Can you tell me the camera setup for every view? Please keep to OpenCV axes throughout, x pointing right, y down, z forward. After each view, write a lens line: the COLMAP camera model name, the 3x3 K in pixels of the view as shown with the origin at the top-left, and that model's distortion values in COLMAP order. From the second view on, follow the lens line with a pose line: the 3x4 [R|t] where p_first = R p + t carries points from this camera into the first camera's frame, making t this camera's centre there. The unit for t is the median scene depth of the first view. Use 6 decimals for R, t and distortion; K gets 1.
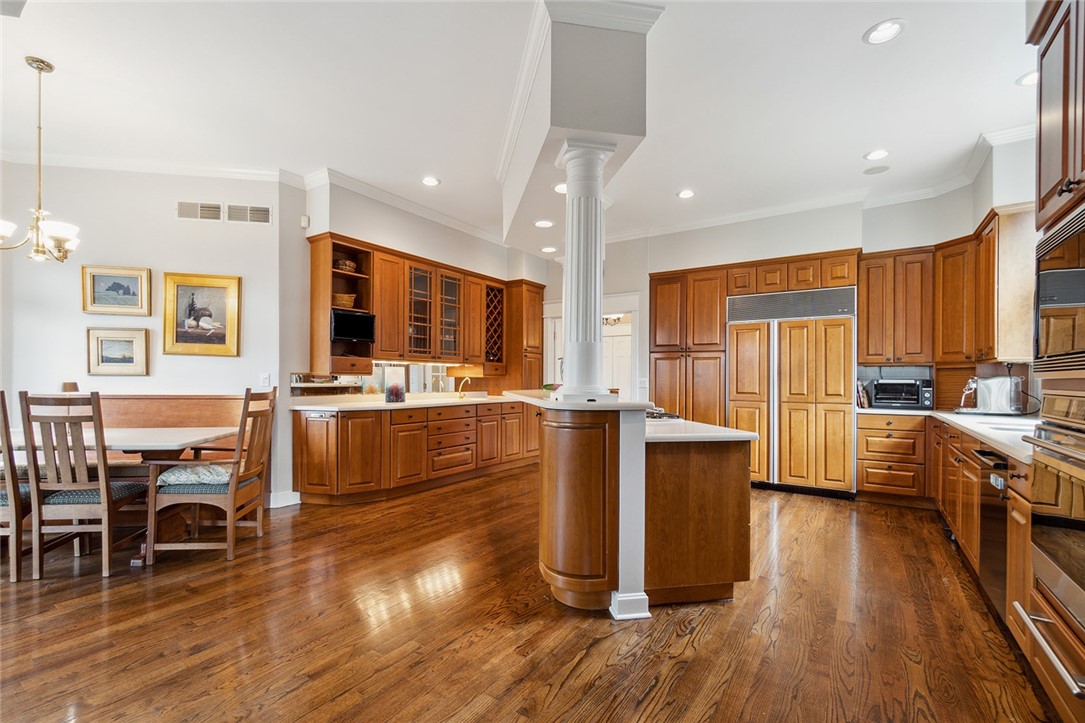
lens RADIAL K [[469.2, 0, 544.0], [0, 469.2, 386.4], [0, 0, 1]] dist [-0.002552, -0.000396]
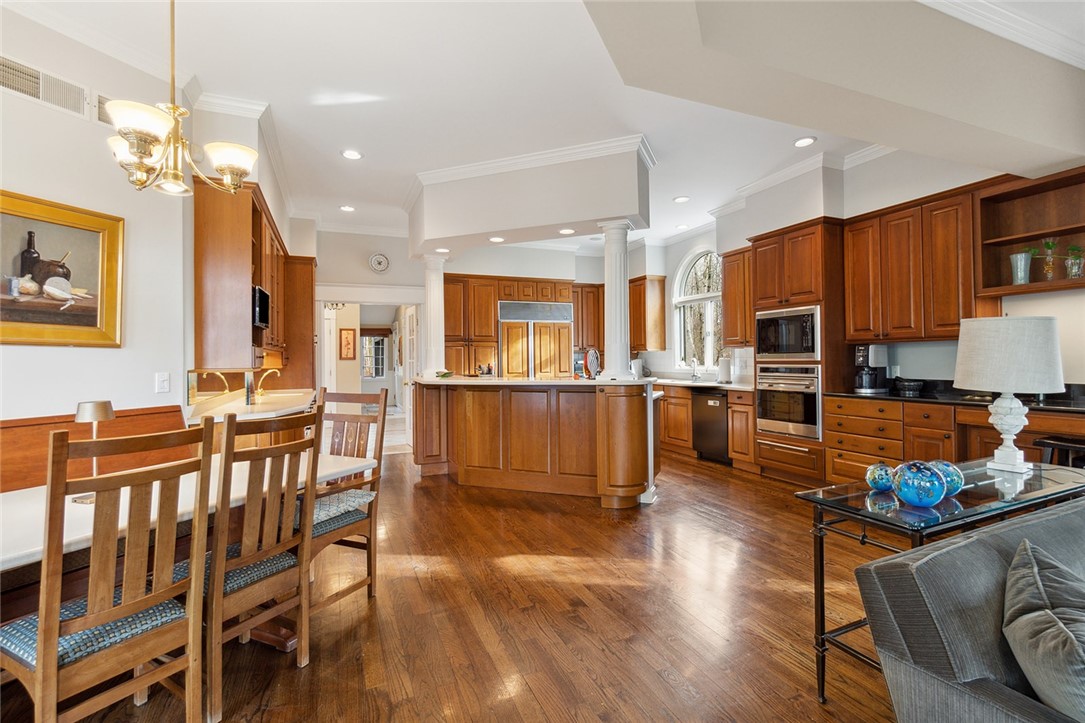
lens RADIAL K [[491.4, 0, 542.5], [0, 491.4, 361.5], [0, 0, 1]] dist [-0.001078, -0.000447]
pose [[0.542546, -0.023105, 0.839708, -0.902952], [0.033743, 0.999414, 0.005697, -0.030568], [-0.839348, 0.025243, 0.543008, 0.190588]]
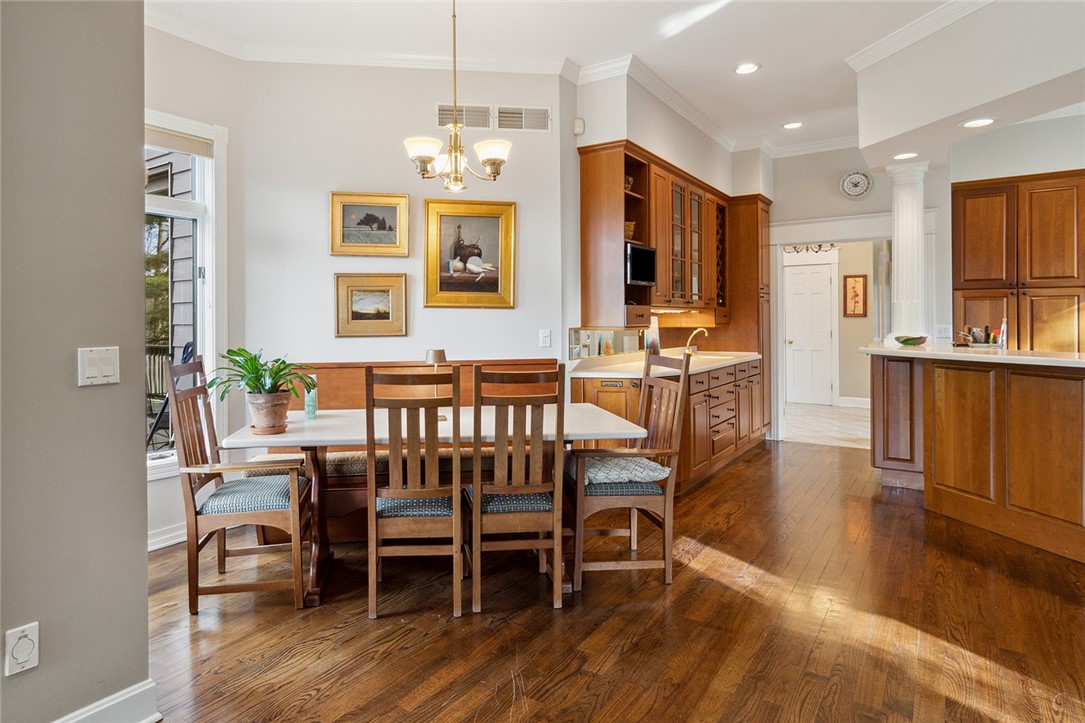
lens RADIAL K [[631.4, 0, 497.2], [0, 631.4, 331.4], [0, 0, 1]] dist [0.000011, 0.000428]
pose [[0.999633, -0.017719, -0.020506, -0.666166], [0.017711, 0.999843, -0.000568, -0.026863], [0.020512, 0.000205, 0.999790, -0.014849]]
